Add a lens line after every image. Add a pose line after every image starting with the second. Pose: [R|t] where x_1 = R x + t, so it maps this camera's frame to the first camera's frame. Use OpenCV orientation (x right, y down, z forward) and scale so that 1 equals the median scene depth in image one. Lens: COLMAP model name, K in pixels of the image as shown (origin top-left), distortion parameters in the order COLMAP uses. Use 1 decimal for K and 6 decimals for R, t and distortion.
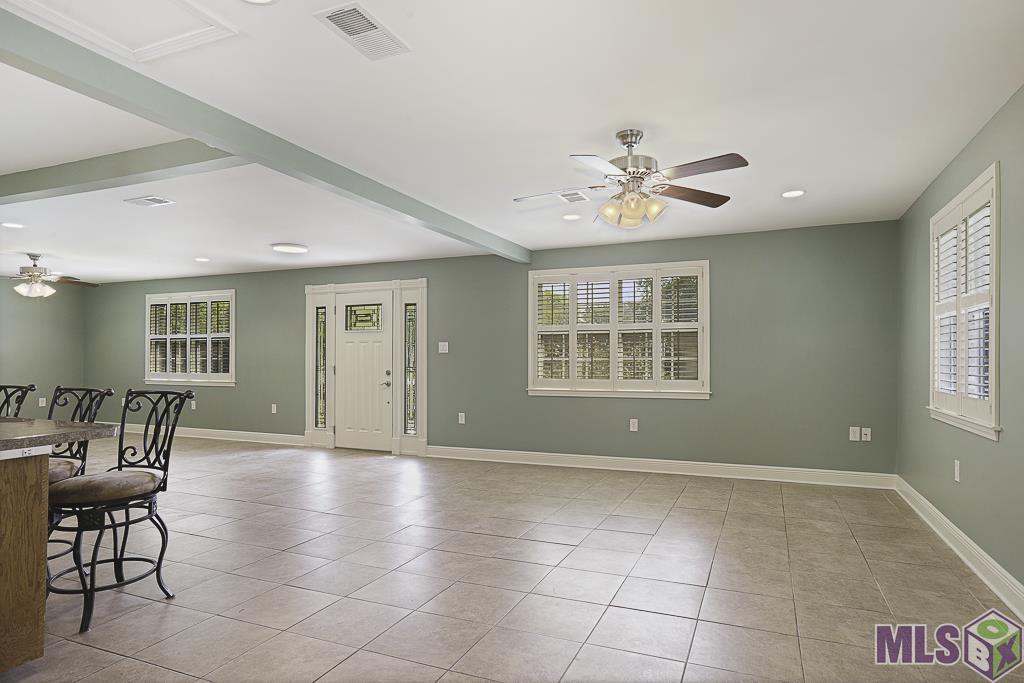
lens RADIAL K [[601.6, 0, 514.0], [0, 601.6, 358.4], [0, 0, 1]] dist [-0.086571, 0.102290]
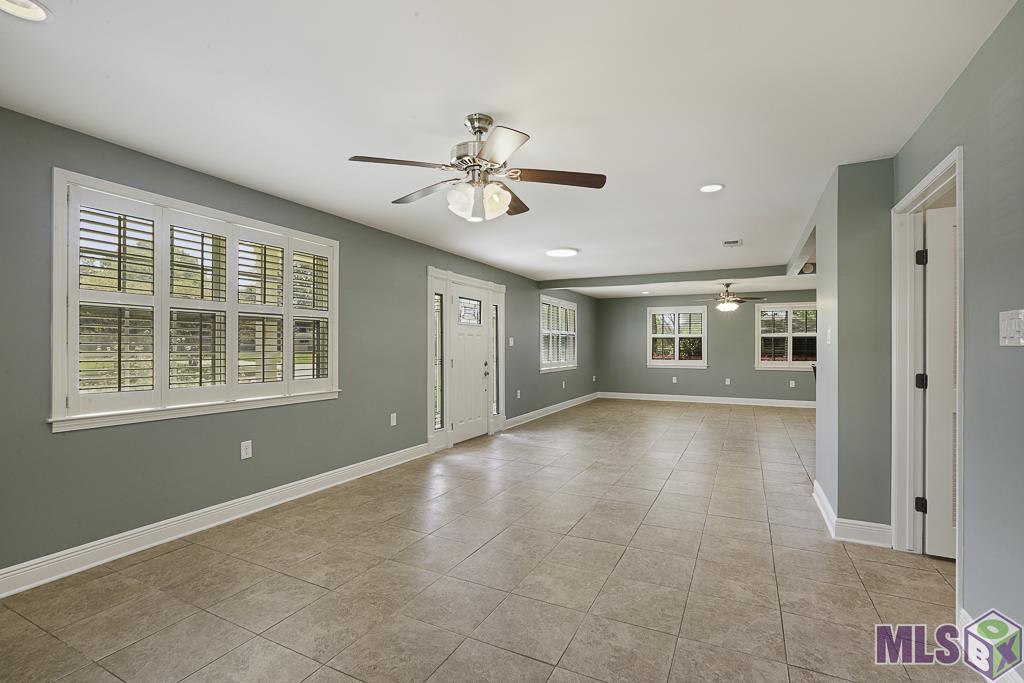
lens RADIAL K [[471.0, 0, 511.7], [0, 471.0, 341.8], [0, 0, 1]] dist [-0.062615, 0.029773]
pose [[0.059541, 0.005560, 0.998210, -1.113338], [-0.008656, 0.999950, -0.005053, -0.012577], [-0.998188, -0.008339, 0.059586, 0.925844]]
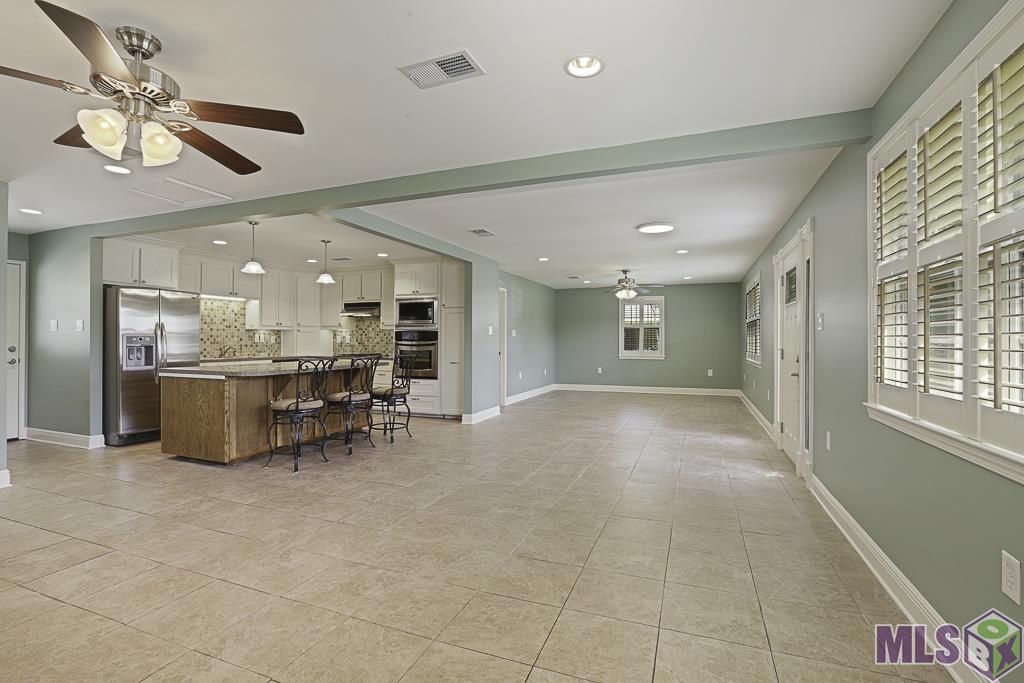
lens RADIAL K [[475.0, 0, 507.1], [0, 475.0, 338.6], [0, 0, 1]] dist [-0.043634, 0.014097]
pose [[0.021905, -0.005245, -0.999746, 0.352229], [-0.000057, 0.999986, -0.005247, 0.002007], [0.999760, 0.000172, 0.021904, 0.655913]]
